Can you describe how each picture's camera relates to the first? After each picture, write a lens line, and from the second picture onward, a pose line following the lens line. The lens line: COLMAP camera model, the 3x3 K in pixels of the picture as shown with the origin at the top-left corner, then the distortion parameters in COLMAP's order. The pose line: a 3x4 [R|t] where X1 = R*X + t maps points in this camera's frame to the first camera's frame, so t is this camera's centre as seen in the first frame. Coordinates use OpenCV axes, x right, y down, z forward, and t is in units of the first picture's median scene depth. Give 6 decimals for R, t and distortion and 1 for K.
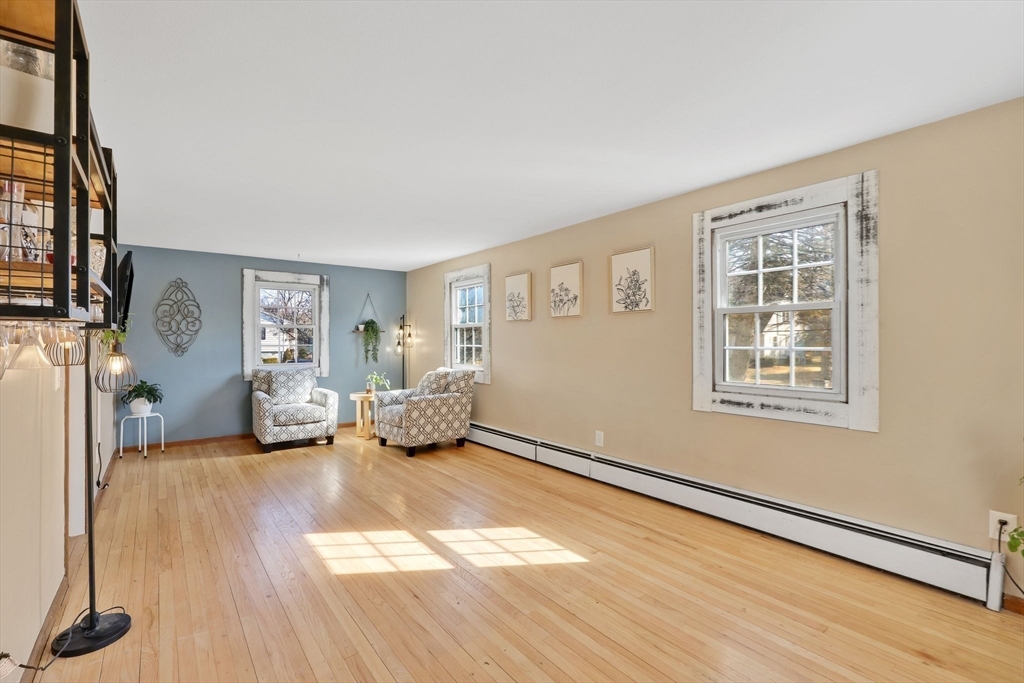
lens RADIAL K [[455.9, 0, 509.4], [0, 455.9, 344.2], [0, 0, 1]] dist [-0.003045, -0.000232]
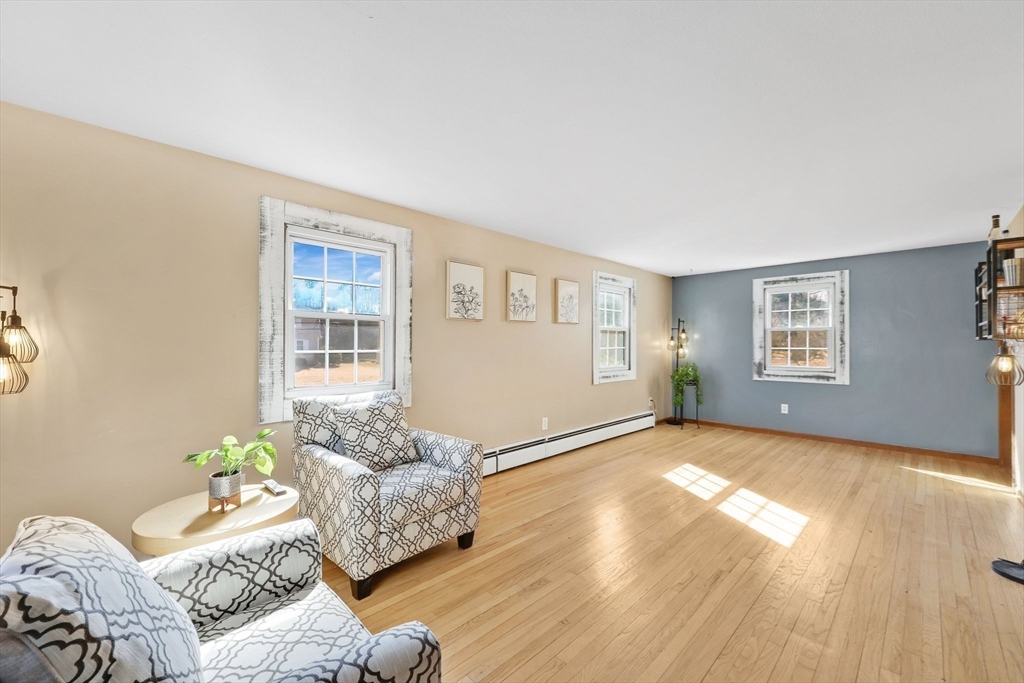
lens RADIAL K [[414.6, 0, 511.4], [0, 414.6, 342.7], [0, 0, 1]] dist [-0.003134, -0.000223]
pose [[-0.125940, 0.006993, 0.992013, -0.851002], [0.005881, 0.999963, -0.006302, -0.004131], [-0.992020, 0.005040, -0.125976, 1.161958]]
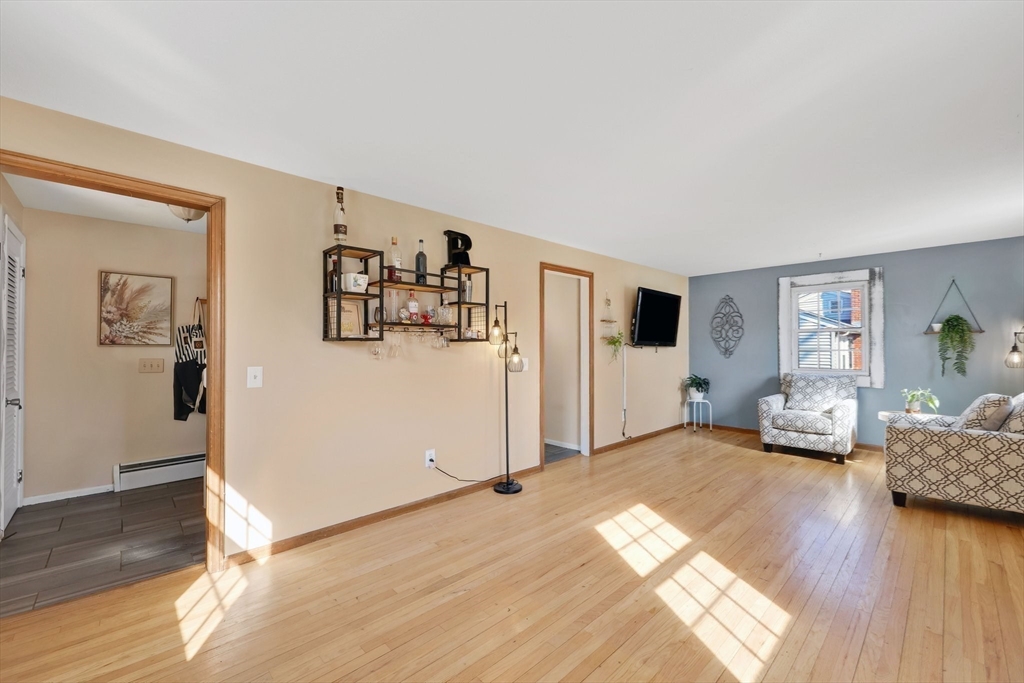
lens RADIAL K [[414.6, 0, 501.7], [0, 414.6, 343.1], [0, 0, 1]] dist [-0.003134, -0.000223]
pose [[0.086900, -0.007636, -0.996188, 0.442148], [-0.002889, 0.999964, -0.007917, -0.004692], [0.996213, 0.003566, 0.086875, 0.363652]]
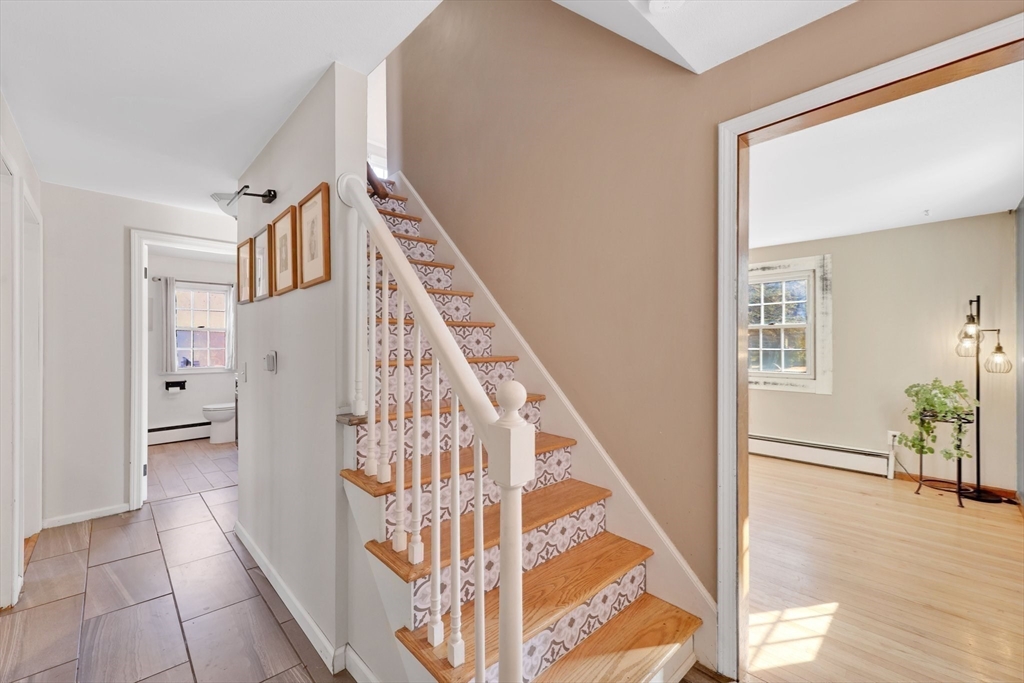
lens RADIAL K [[414.6, 0, 507.4], [0, 414.6, 343.8], [0, 0, 1]] dist [-0.003134, -0.000223]
pose [[0.995774, 0.002975, 0.091792, -0.387596], [-0.002513, 0.999984, -0.005144, -0.001386], [-0.091806, 0.004891, 0.995765, -0.328055]]
